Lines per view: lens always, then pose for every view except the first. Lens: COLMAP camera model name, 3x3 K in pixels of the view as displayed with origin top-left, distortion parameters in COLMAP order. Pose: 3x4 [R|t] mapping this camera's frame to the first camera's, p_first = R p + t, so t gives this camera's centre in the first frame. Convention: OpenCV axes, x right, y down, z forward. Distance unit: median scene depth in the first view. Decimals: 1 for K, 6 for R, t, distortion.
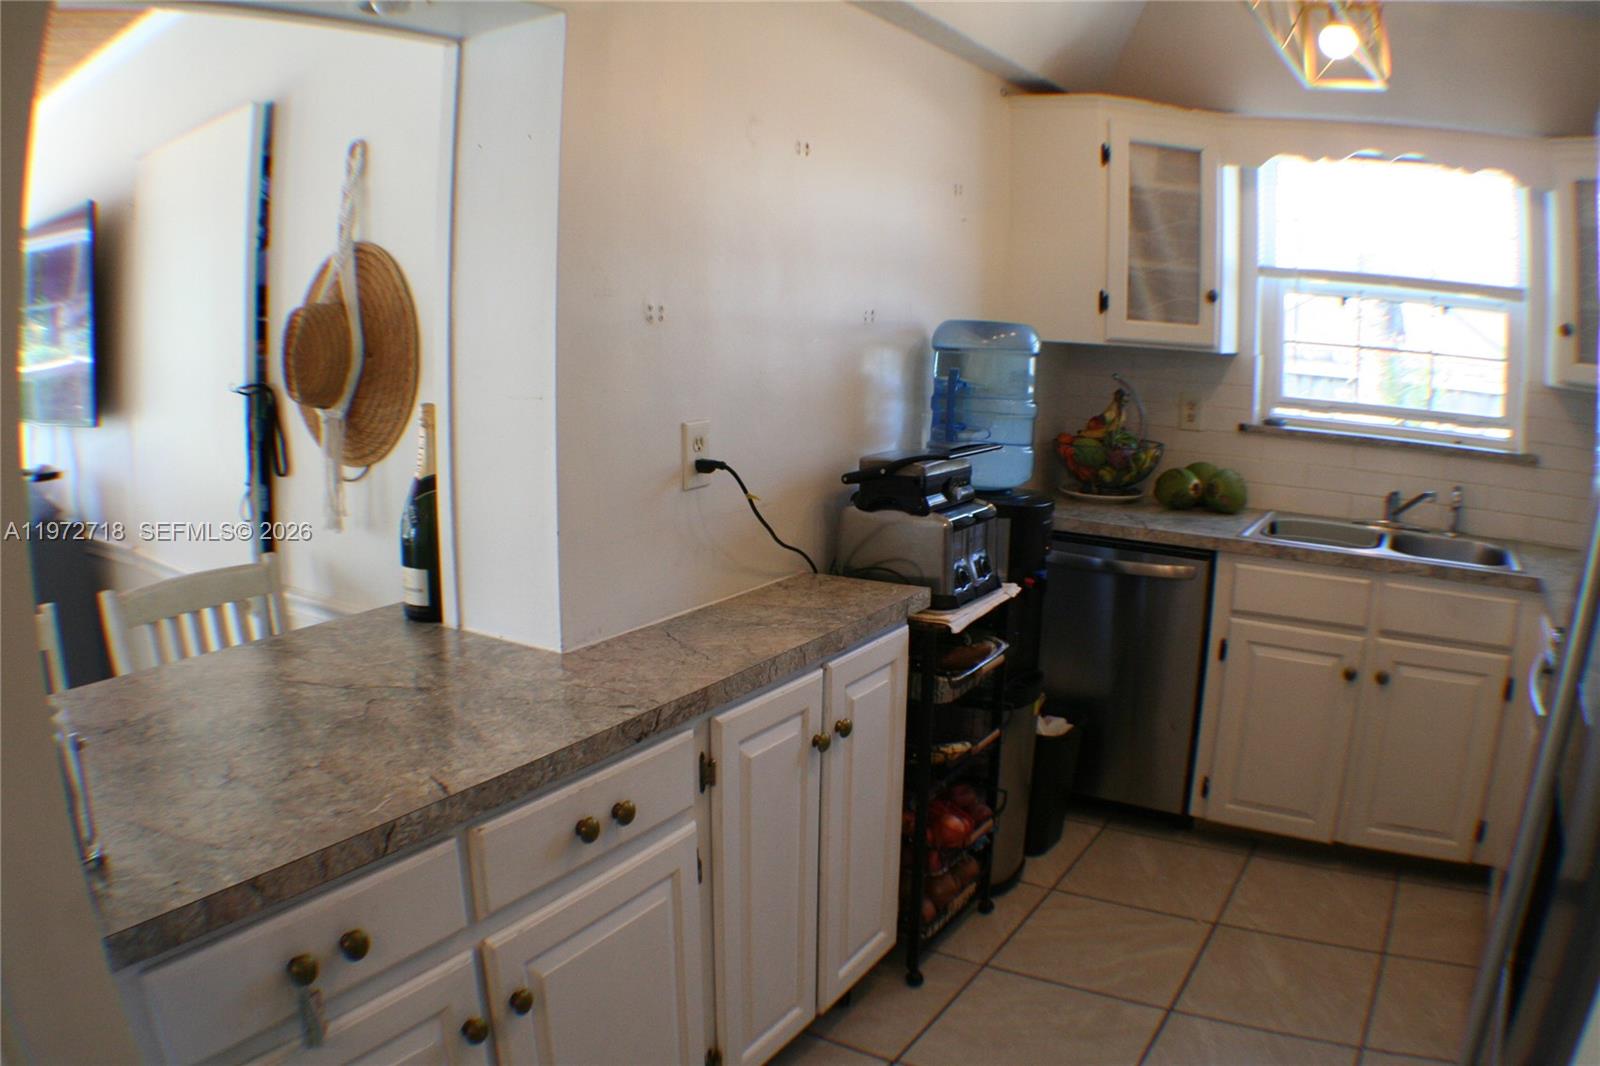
lens RADIAL K [[1186.4, 0, 799.7], [0, 1186.4, 559.4], [0, 0, 1]] dist [-0.342407, 0.108770]
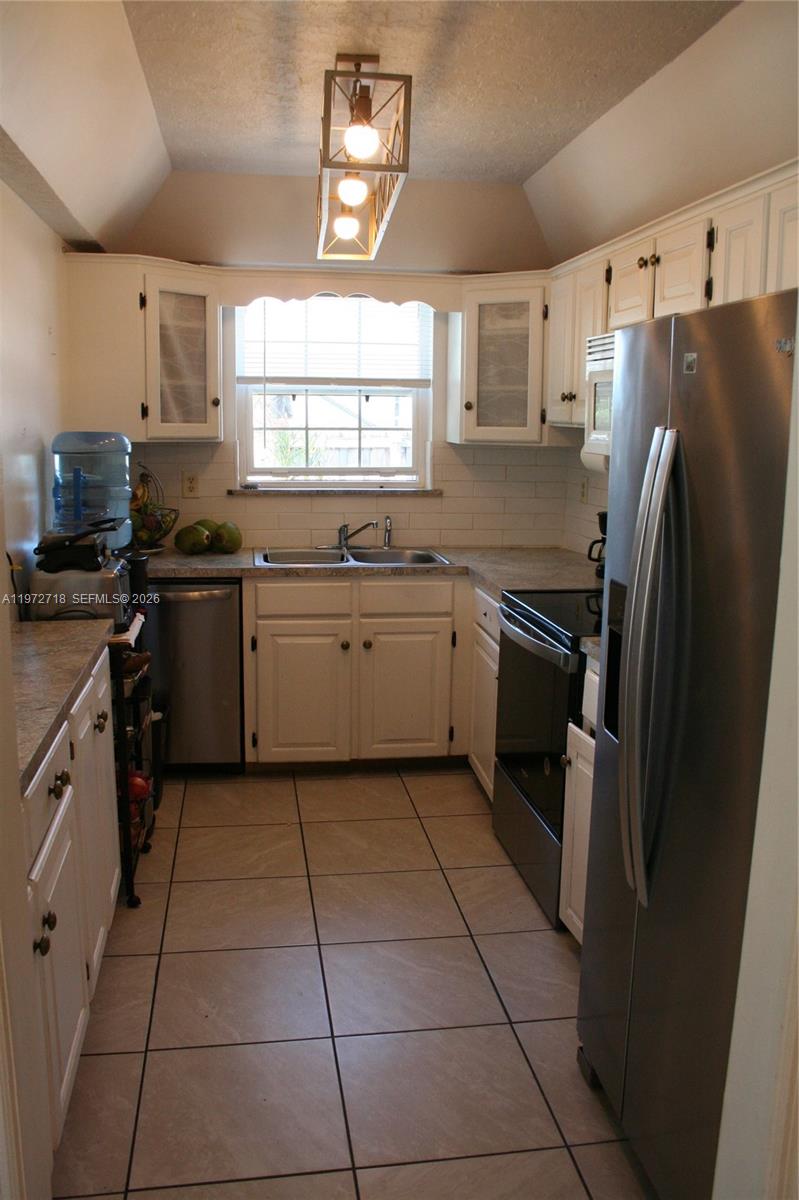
lens RADIAL K [[1005.5, 0, 399.5], [0, 1005.5, 600.0], [0, 0, 1]] dist [-0.106057, 0.002386]
pose [[0.760903, -0.120205, 0.637634, -0.307637], [0.128184, 0.991171, 0.033887, 0.003704], [-0.636078, 0.055950, 0.769593, -0.132047]]
